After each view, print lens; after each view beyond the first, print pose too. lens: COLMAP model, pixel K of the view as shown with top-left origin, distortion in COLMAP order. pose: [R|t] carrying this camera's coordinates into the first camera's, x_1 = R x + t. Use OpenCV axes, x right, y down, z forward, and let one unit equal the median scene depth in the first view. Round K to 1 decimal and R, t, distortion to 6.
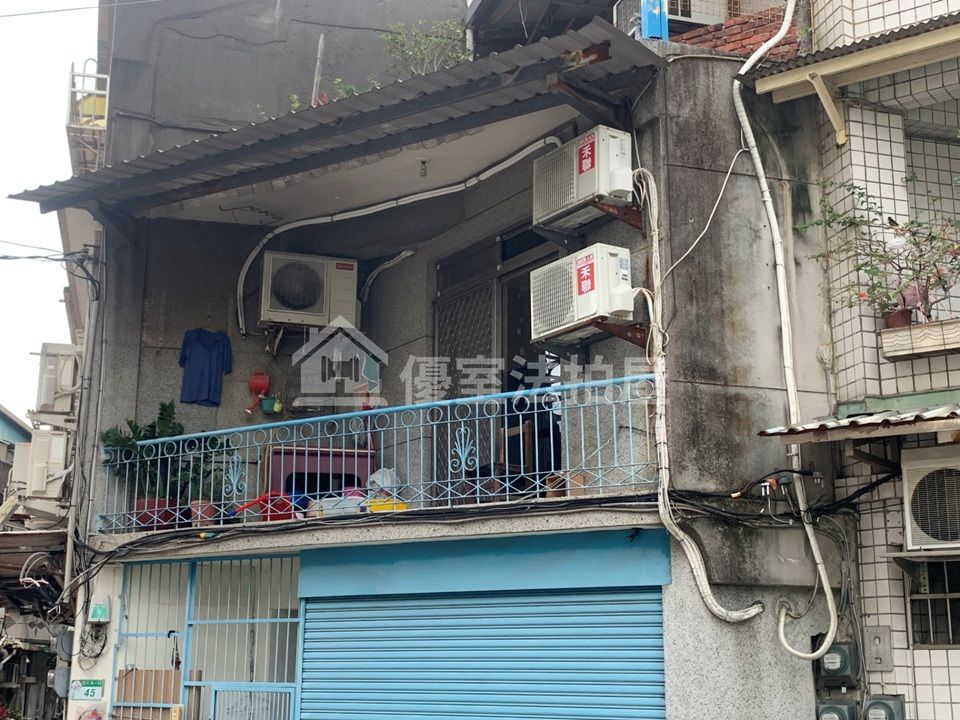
lens RADIAL K [[1322.1, 0, 452.1], [0, 1322.1, 344.0], [0, 0, 1]] dist [0.048245, 0.000000]
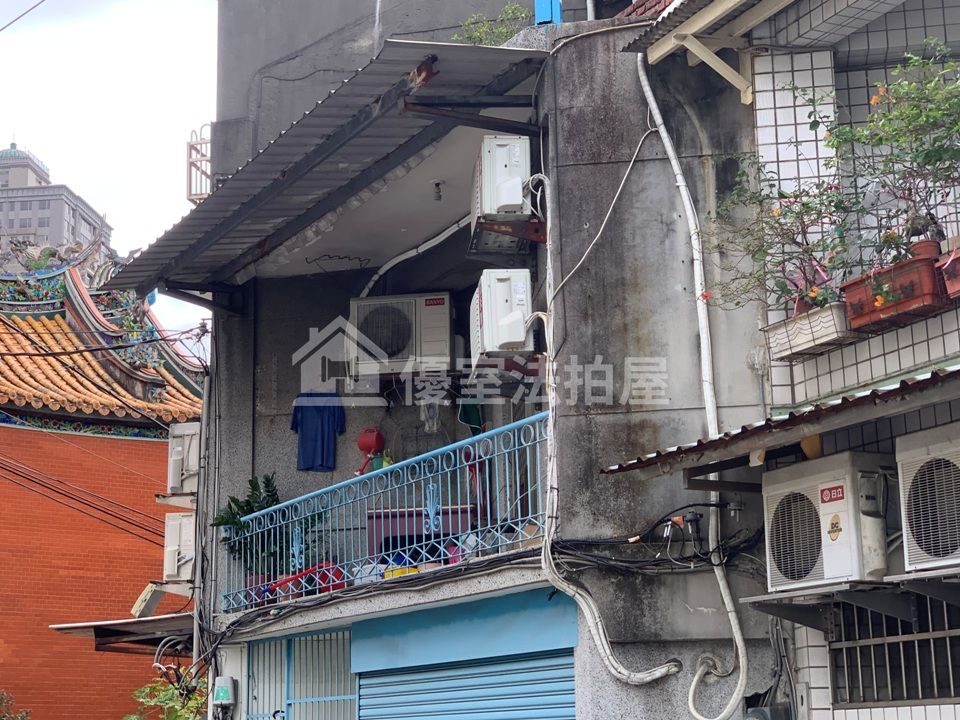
lens RADIAL K [[1672.4, 0, 448.5], [0, 1672.4, 340.9], [0, 0, 1]] dist [0.027923, 0.000000]
pose [[0.880521, -0.136640, -0.453885, 0.579430], [0.141905, 0.989622, -0.022630, -0.006714], [0.452267, -0.044482, 0.890773, -0.023288]]
